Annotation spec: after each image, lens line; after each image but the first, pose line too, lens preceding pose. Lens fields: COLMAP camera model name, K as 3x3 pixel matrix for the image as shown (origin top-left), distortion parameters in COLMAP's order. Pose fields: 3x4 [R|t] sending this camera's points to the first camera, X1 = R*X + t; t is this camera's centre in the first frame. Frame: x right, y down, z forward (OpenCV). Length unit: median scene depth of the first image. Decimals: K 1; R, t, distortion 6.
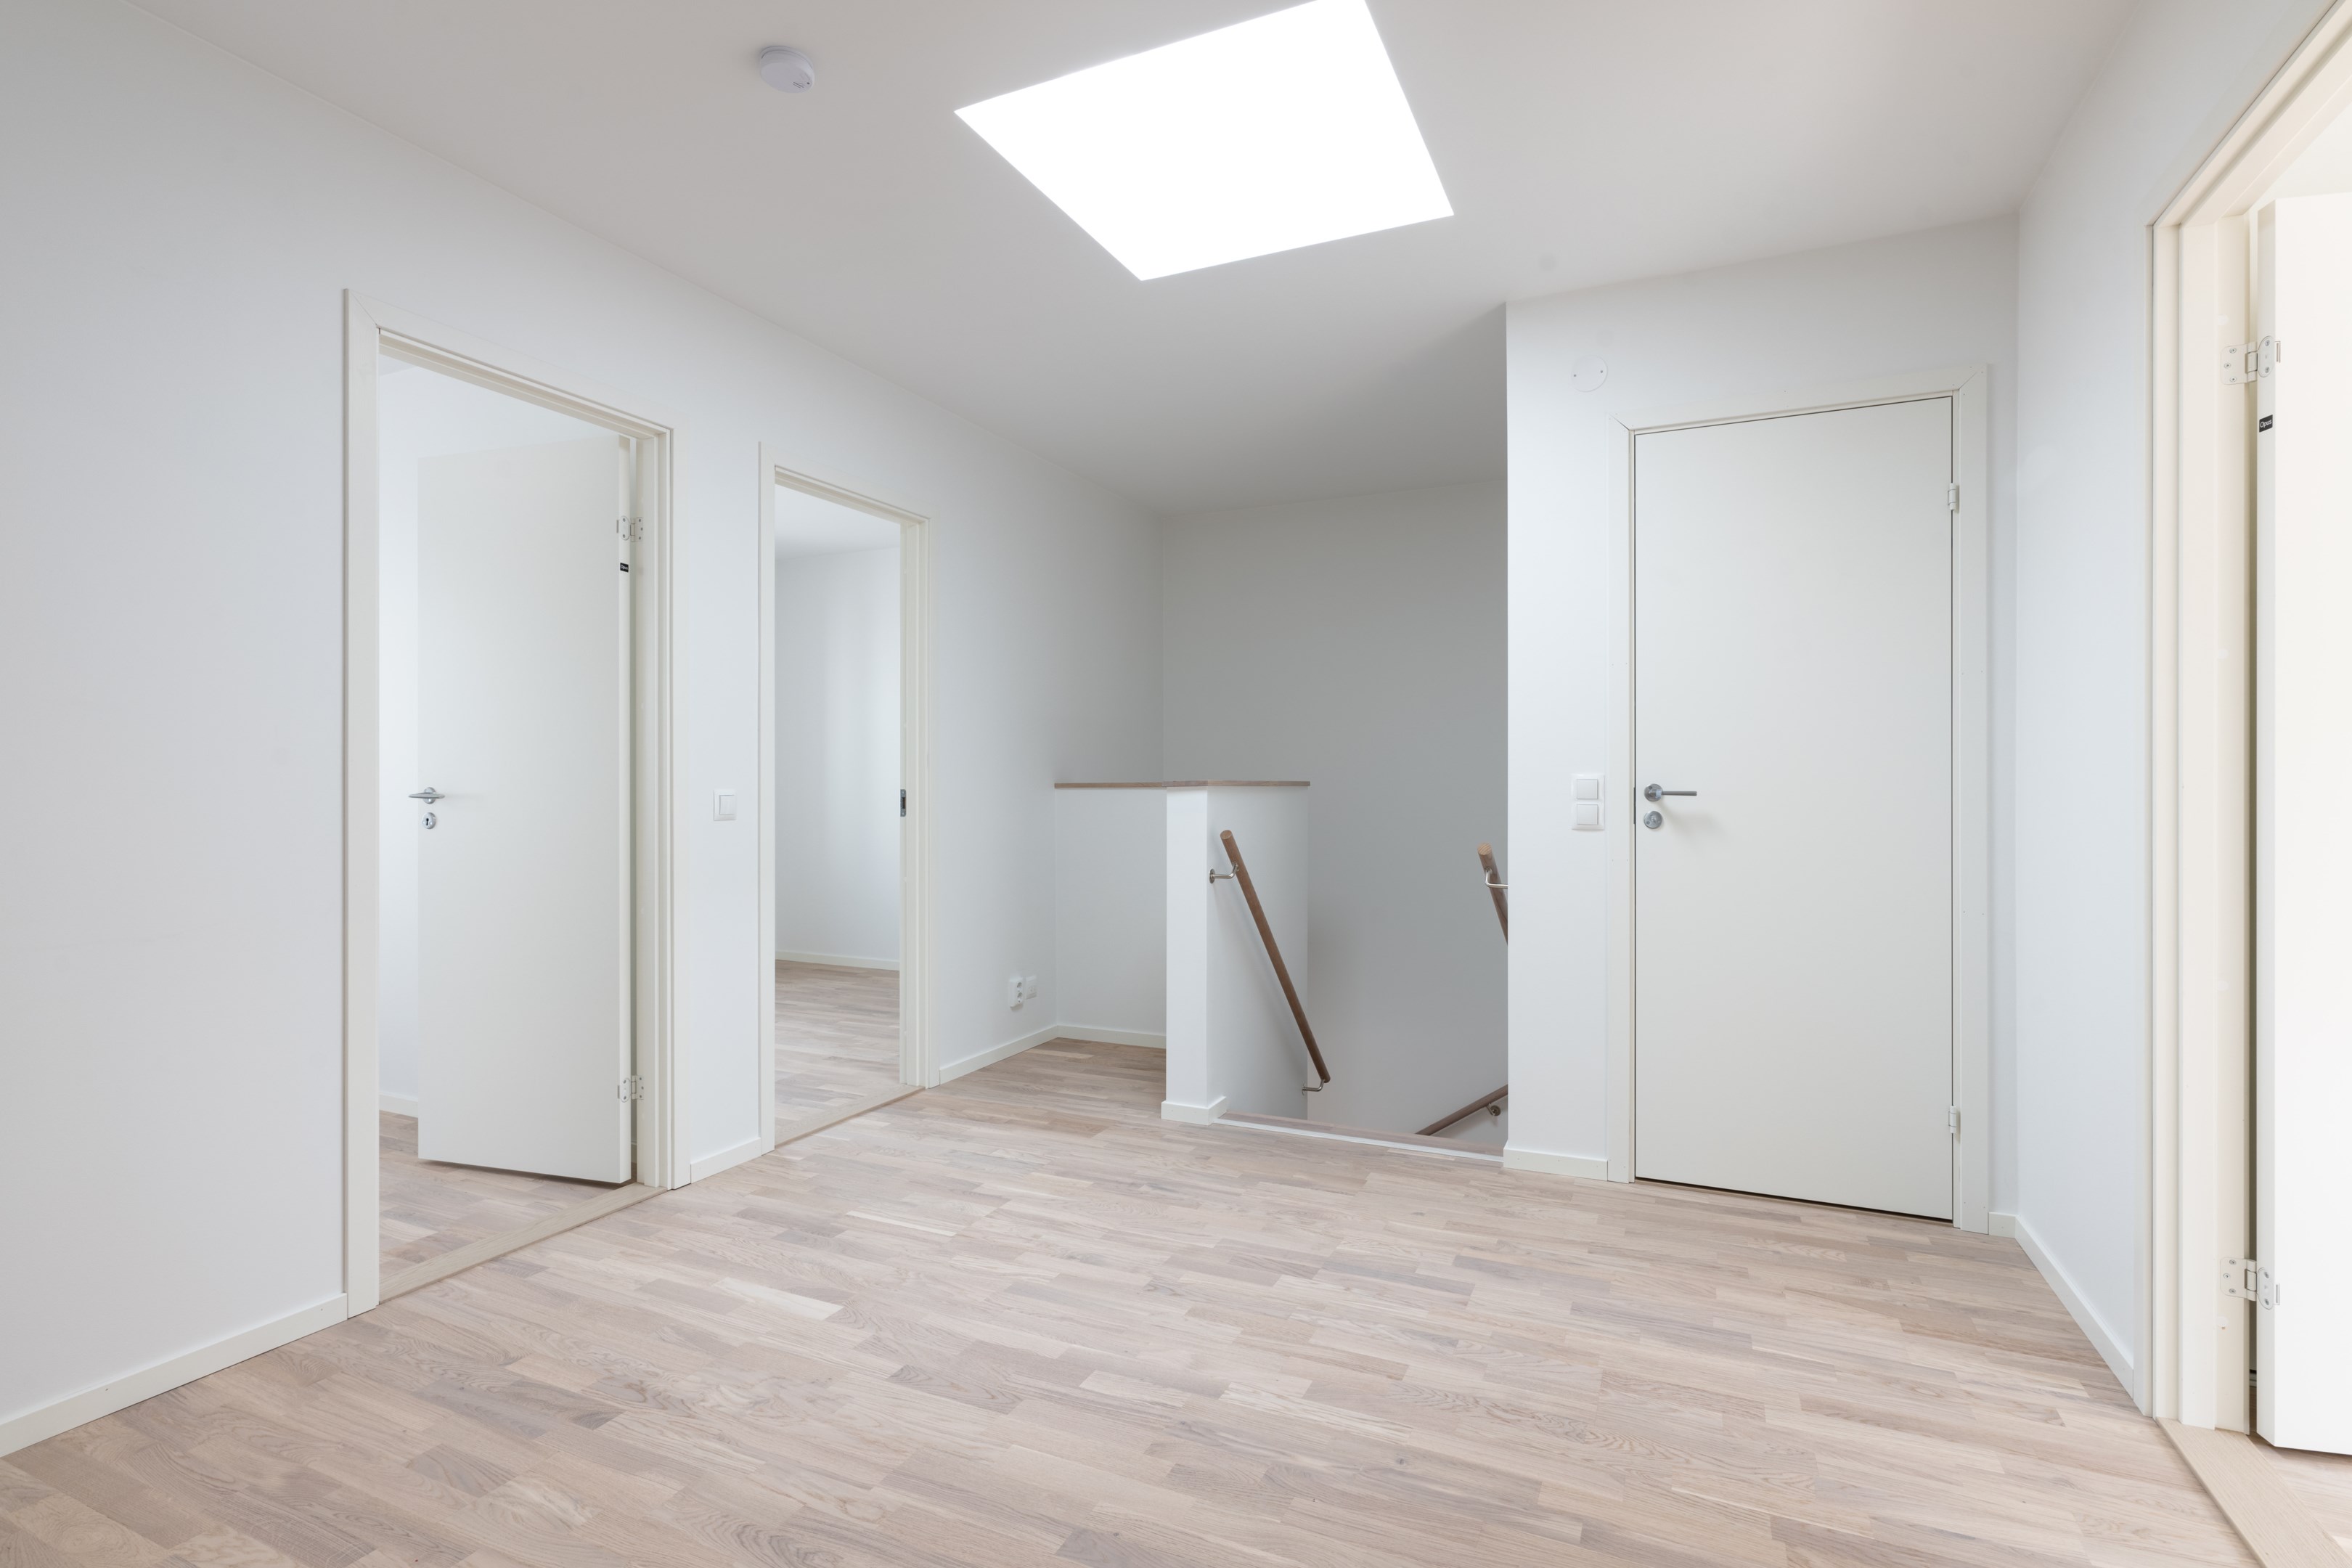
lens RADIAL K [[1129.8, 0, 1175.3], [0, 1129.8, 787.5], [0, 0, 1]] dist [0.002356, 0.001667]
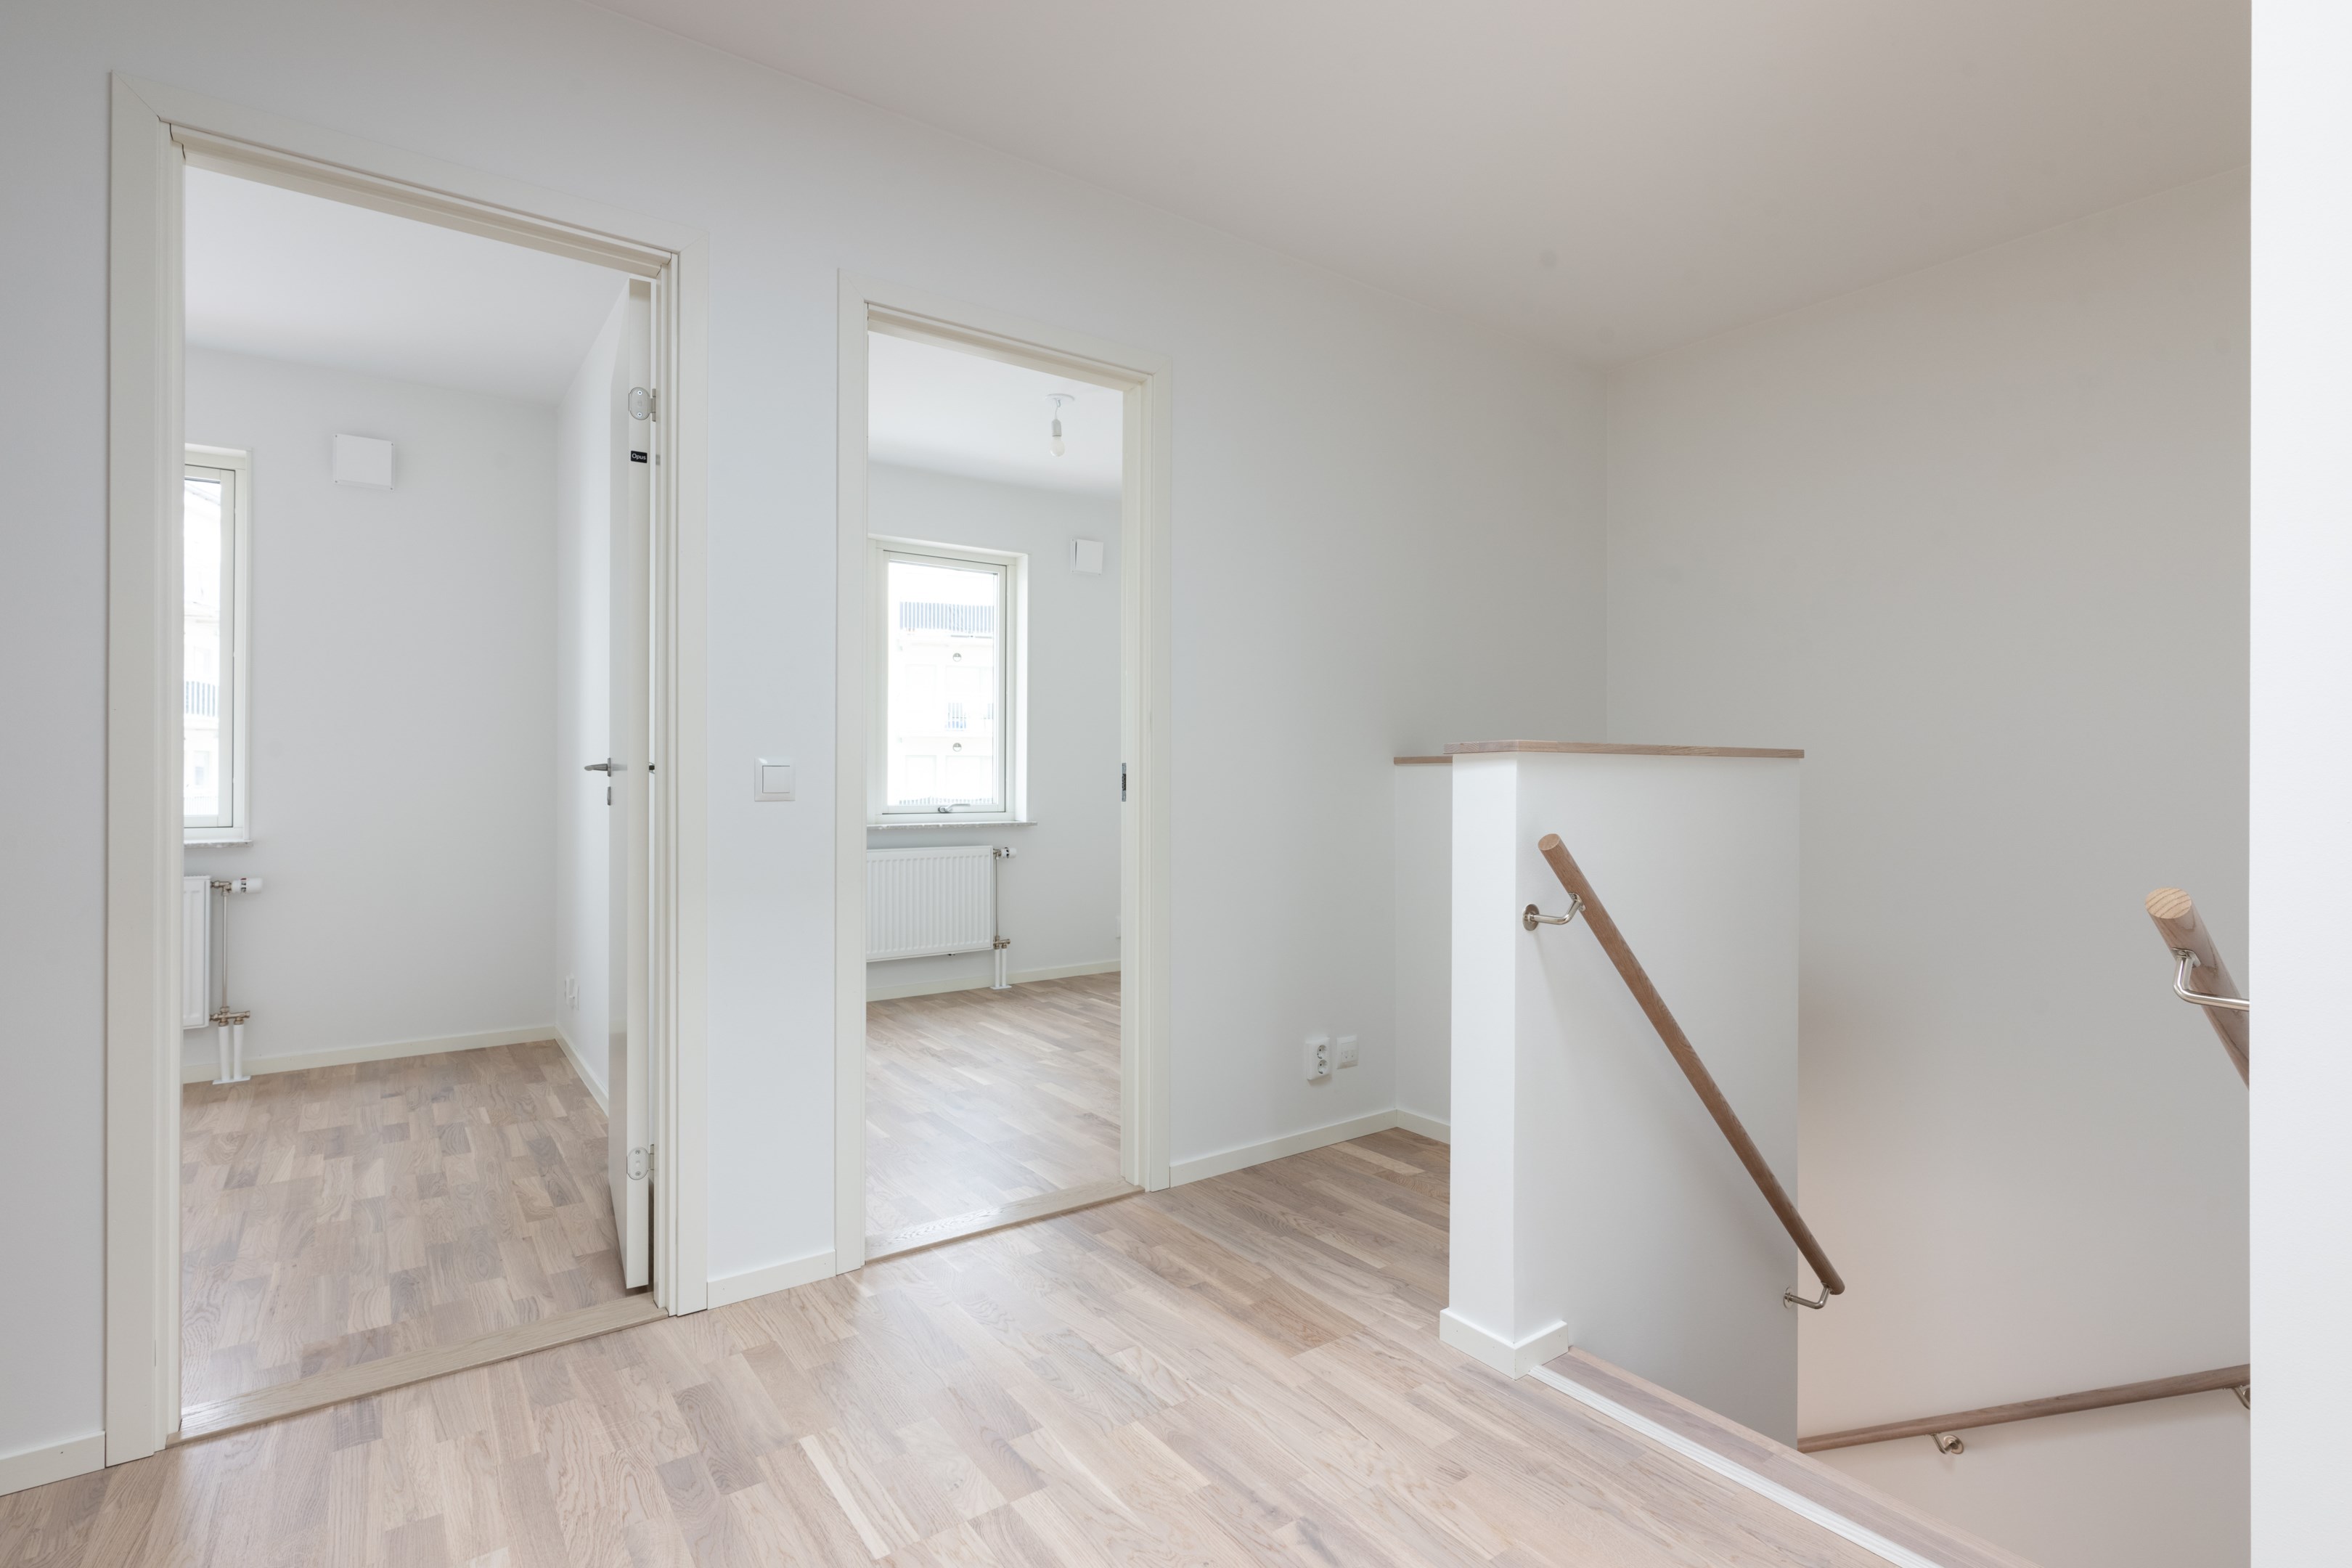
lens RADIAL K [[1129.8, 0, 1169.2], [0, 1129.8, 773.1], [0, 0, 1]] dist [0.002356, 0.001667]
pose [[0.871354, 0.002083, -0.490651, 0.151376], [-0.003306, 0.999993, -0.001625, 0.010660], [0.490644, 0.003038, 0.871355, 0.451602]]
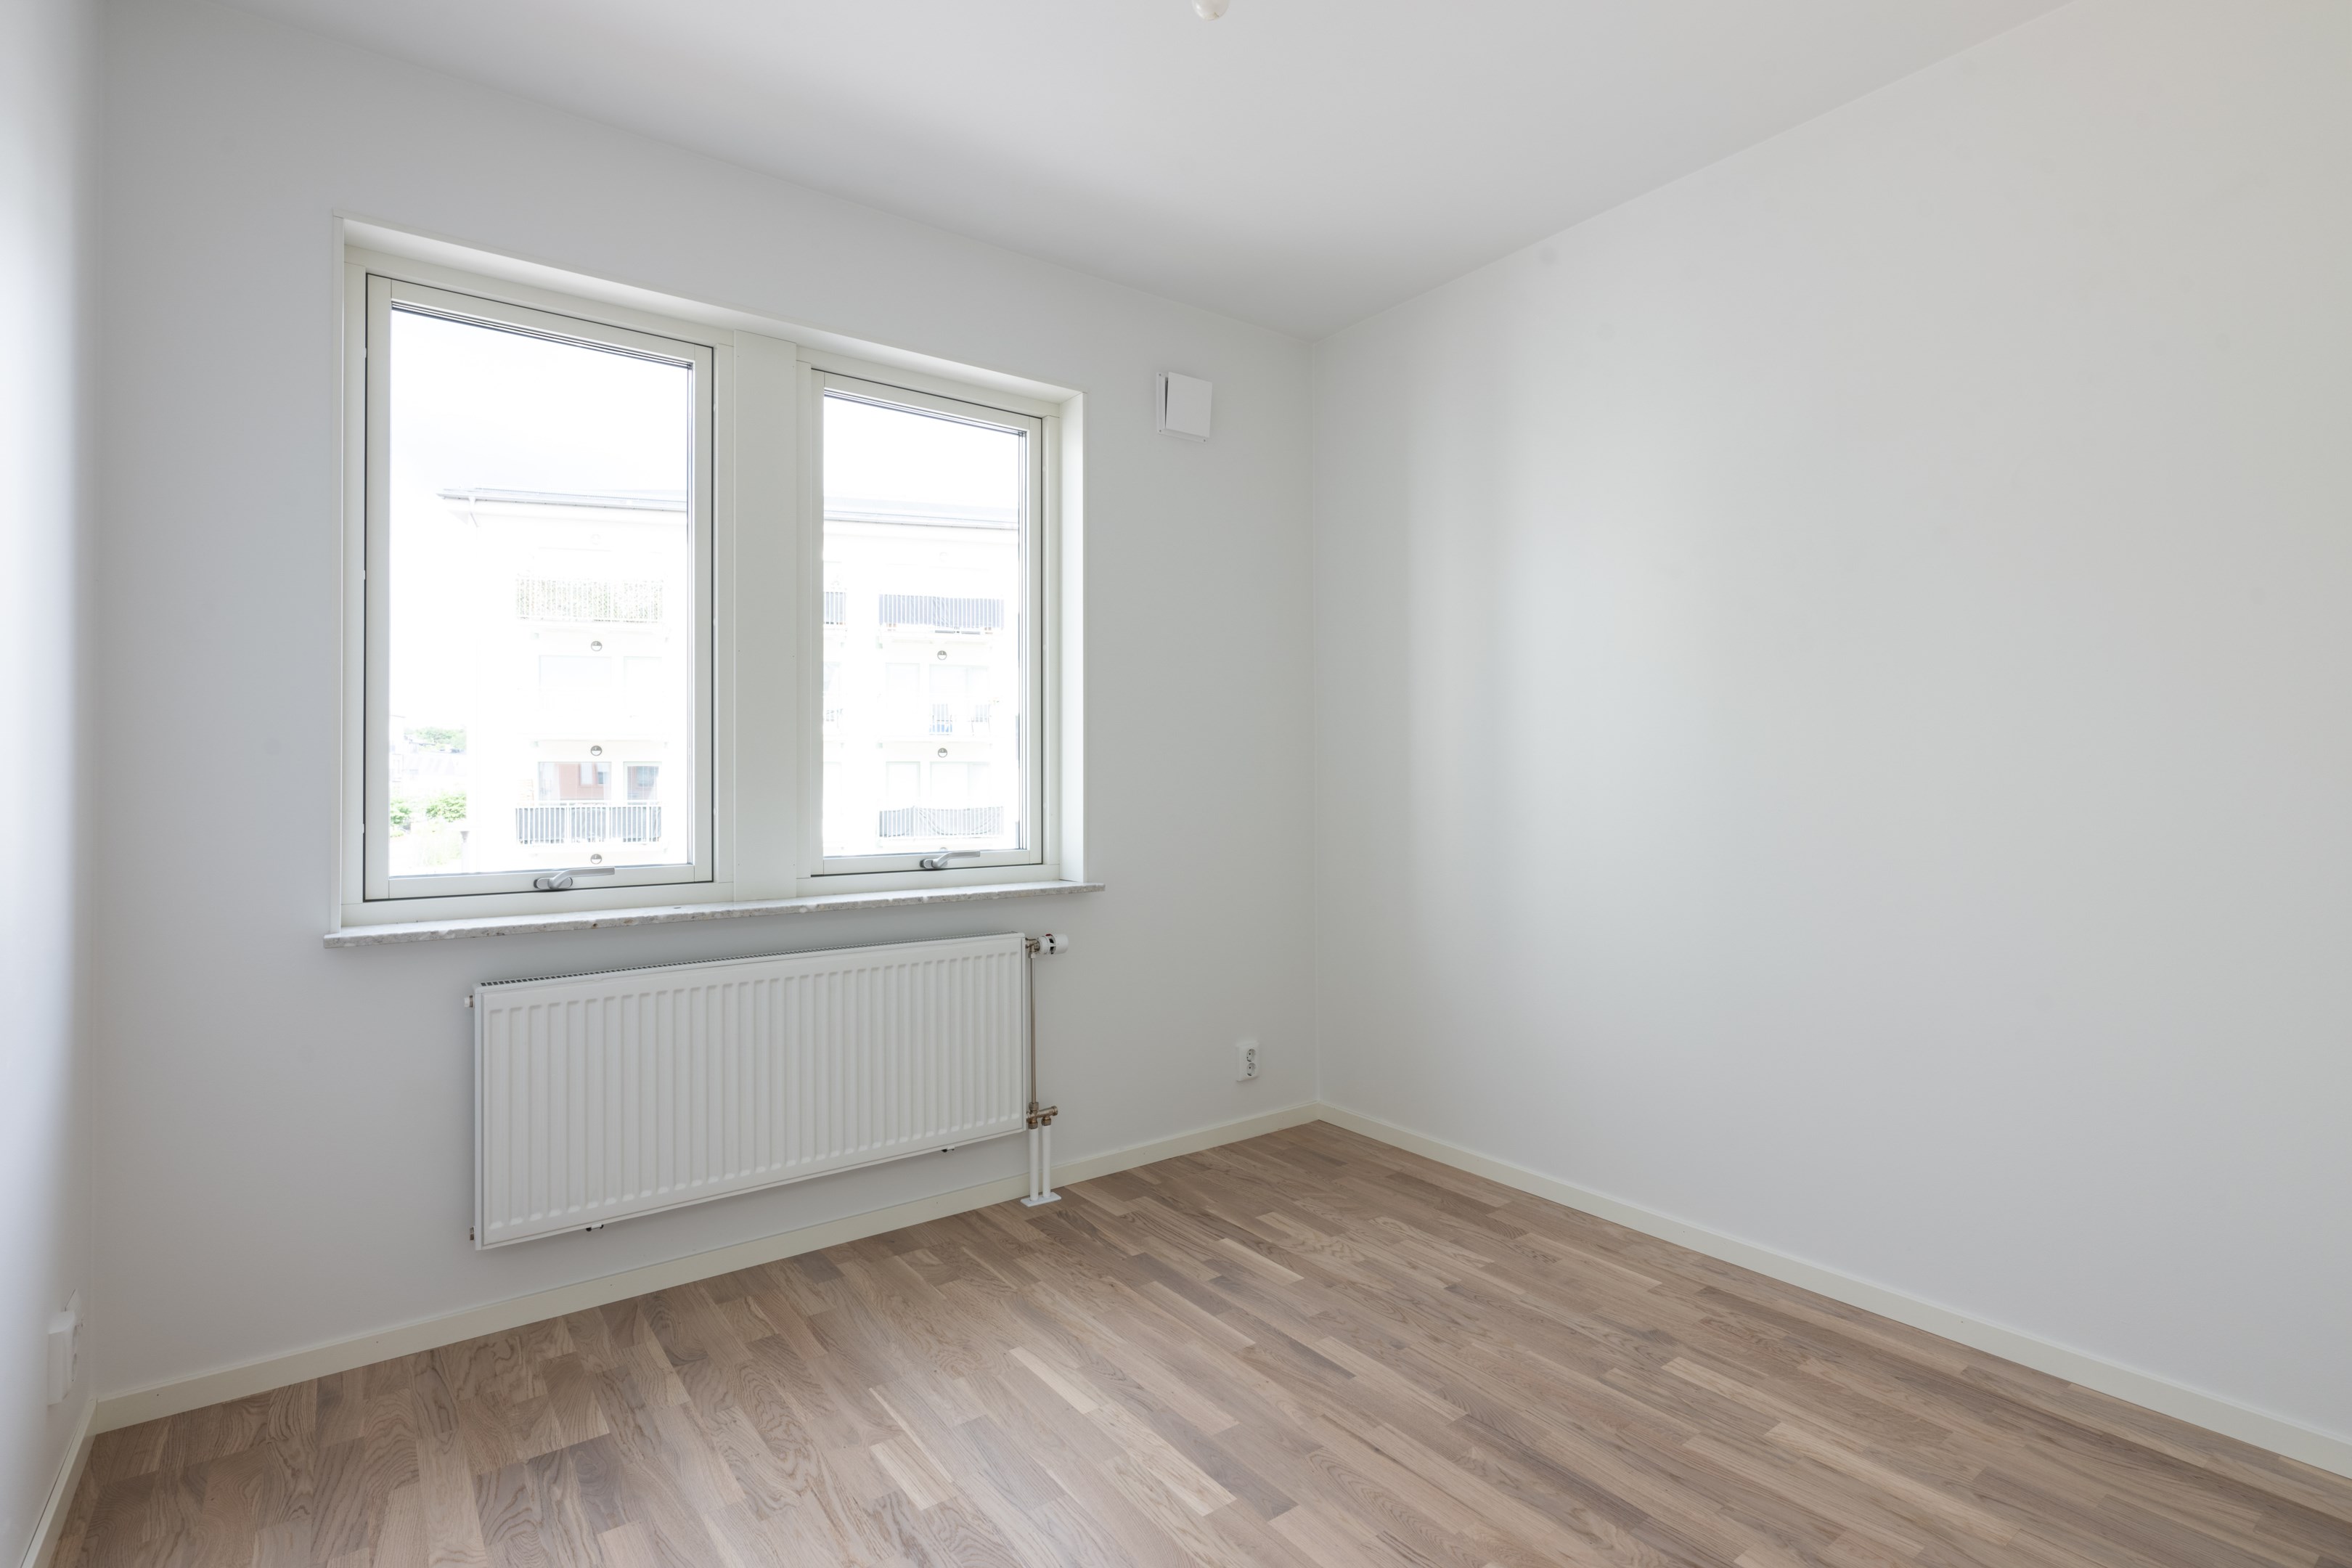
lens RADIAL K [[1129.8, 0, 1188.6], [0, 1129.8, 778.9], [0, 0, 1]] dist [0.002356, 0.001667]
pose [[0.885587, -0.001559, -0.464471, -0.075526], [0.001072, 0.999999, -0.001311, 0.005096], [0.464472, 0.000663, 0.885587, 0.714445]]
